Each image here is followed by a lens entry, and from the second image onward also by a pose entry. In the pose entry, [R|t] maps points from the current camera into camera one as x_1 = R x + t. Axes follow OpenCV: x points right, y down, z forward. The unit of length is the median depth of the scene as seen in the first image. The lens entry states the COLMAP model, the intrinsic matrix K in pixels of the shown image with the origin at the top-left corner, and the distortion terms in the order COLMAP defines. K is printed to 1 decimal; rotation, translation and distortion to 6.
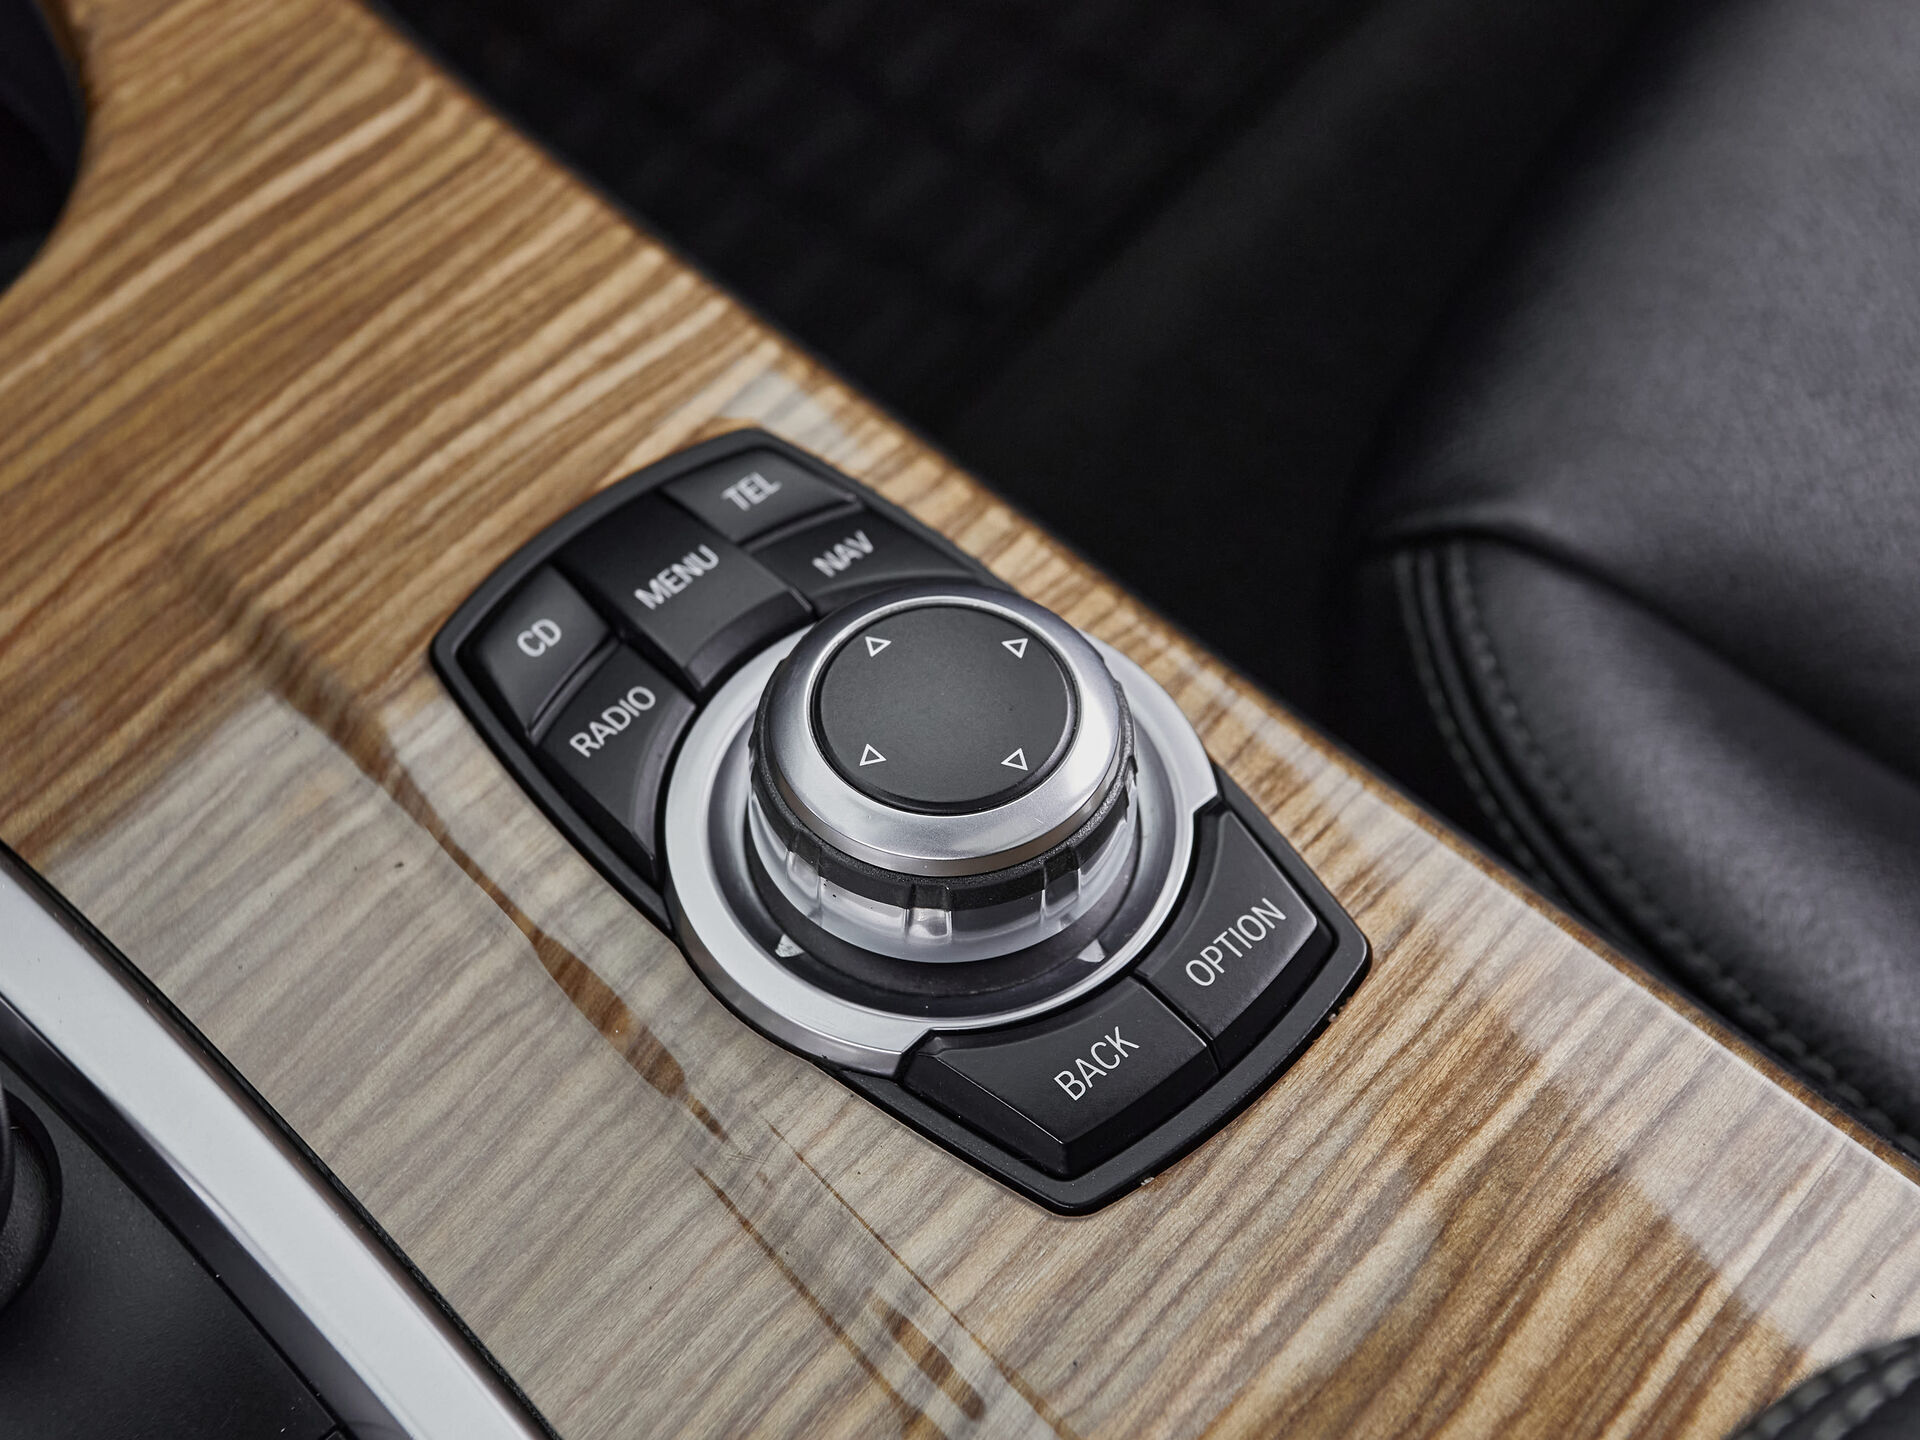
lens RADIAL K [[2680.0, 0, 1027.6], [0, 2680.0, 710.4], [0, 0, 1]] dist [0.027529, 0.046304]
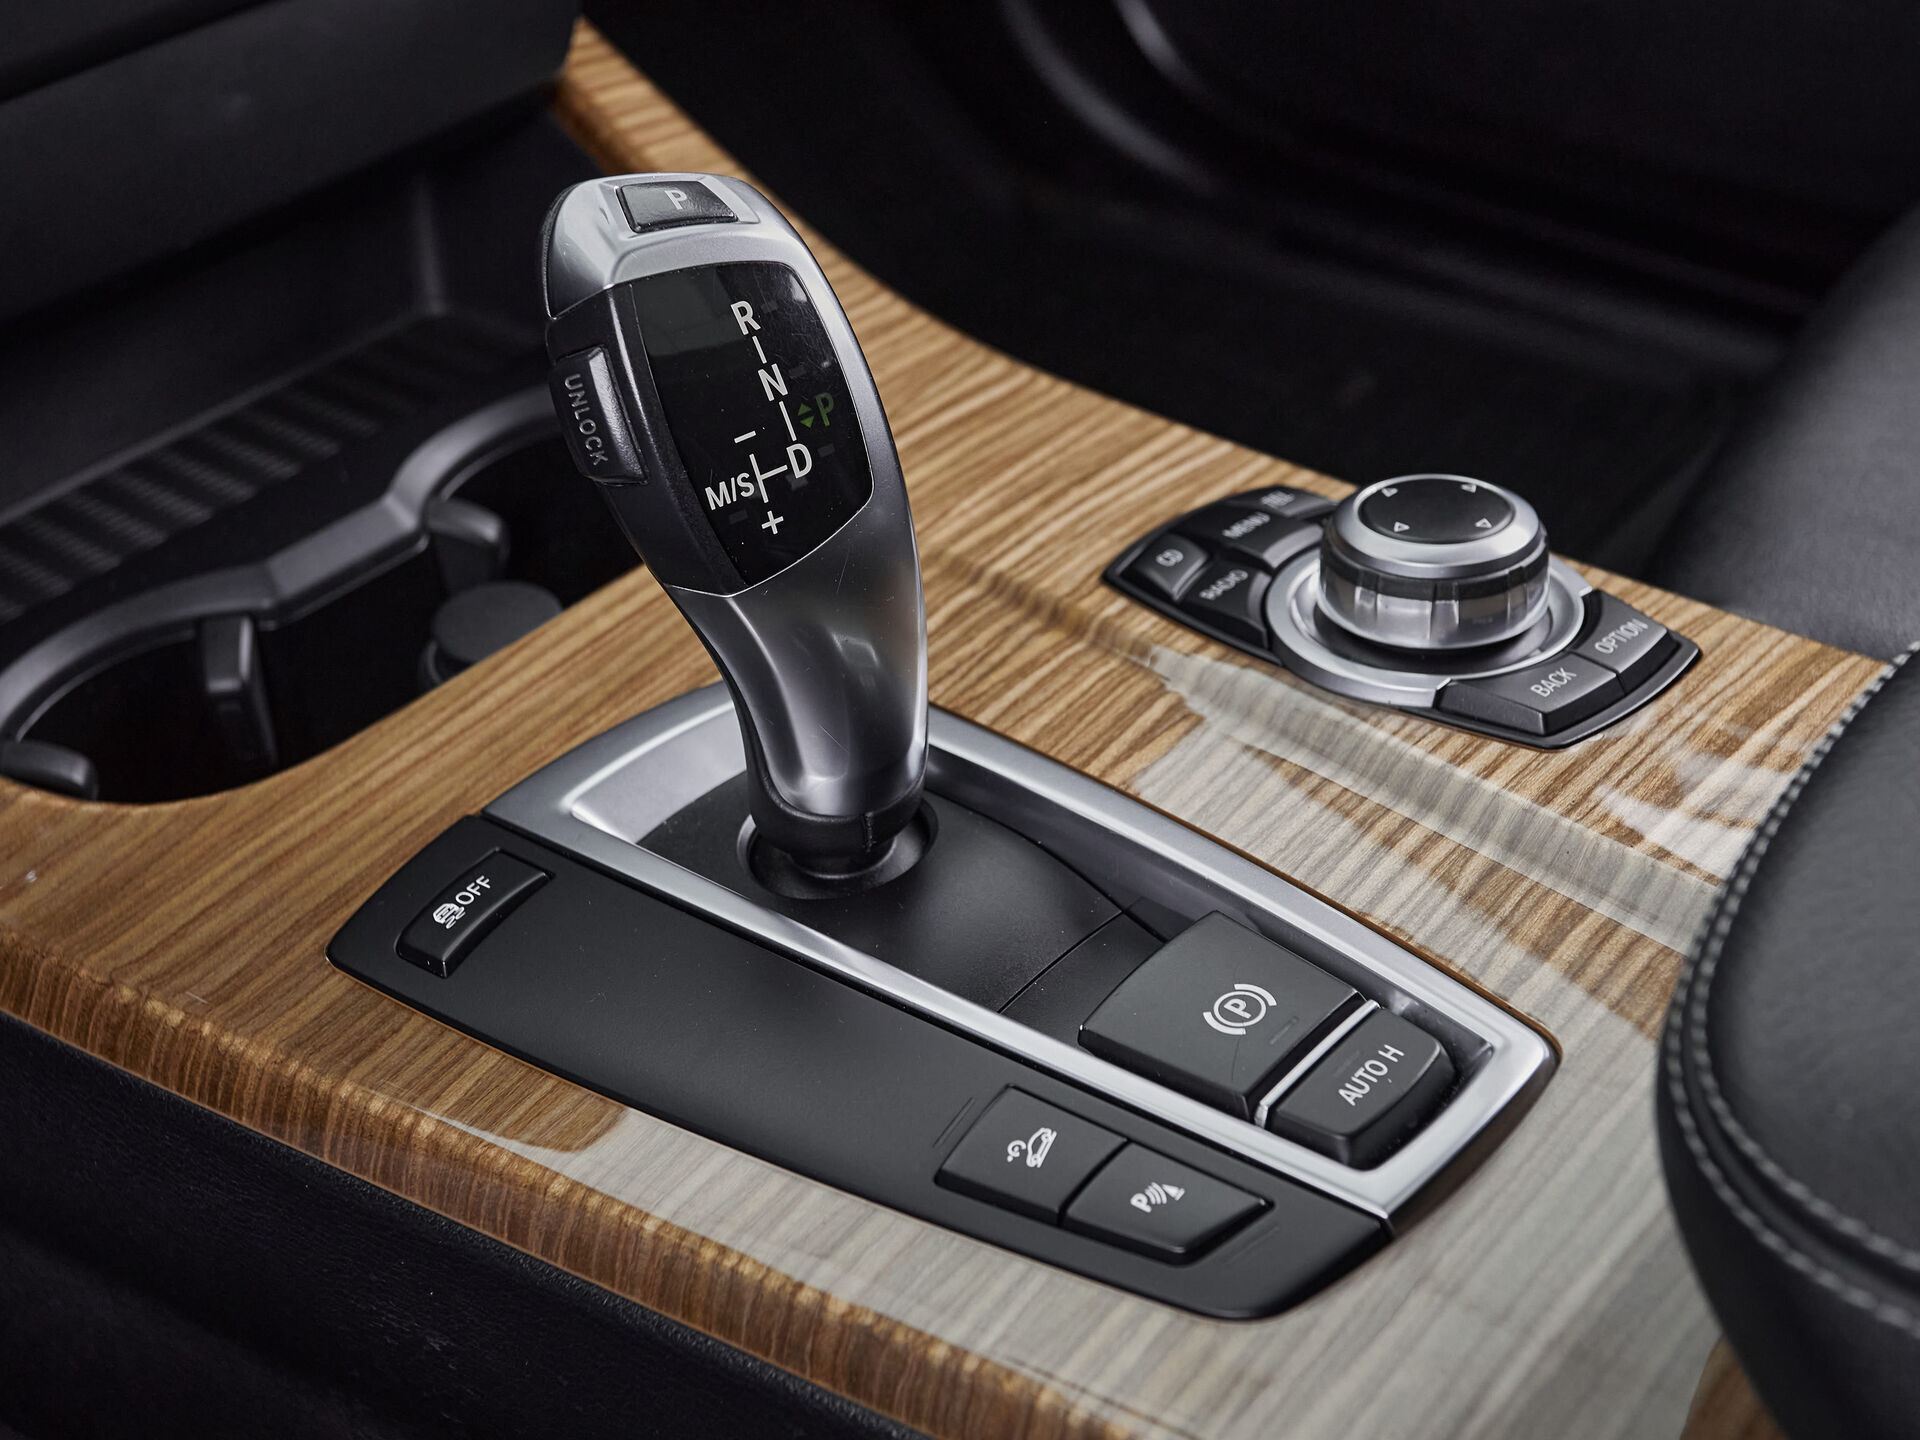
lens RADIAL K [[2680.0, 0, 1027.6], [0, 2680.0, 710.4], [0, 0, 1]] dist [0.027529, 0.046304]
pose [[0.998167, -0.060519, -0.000726, -0.273892], [0.055205, 0.915298, -0.398976, 0.721003], [0.024810, 0.398204, 0.916961, -0.500396]]
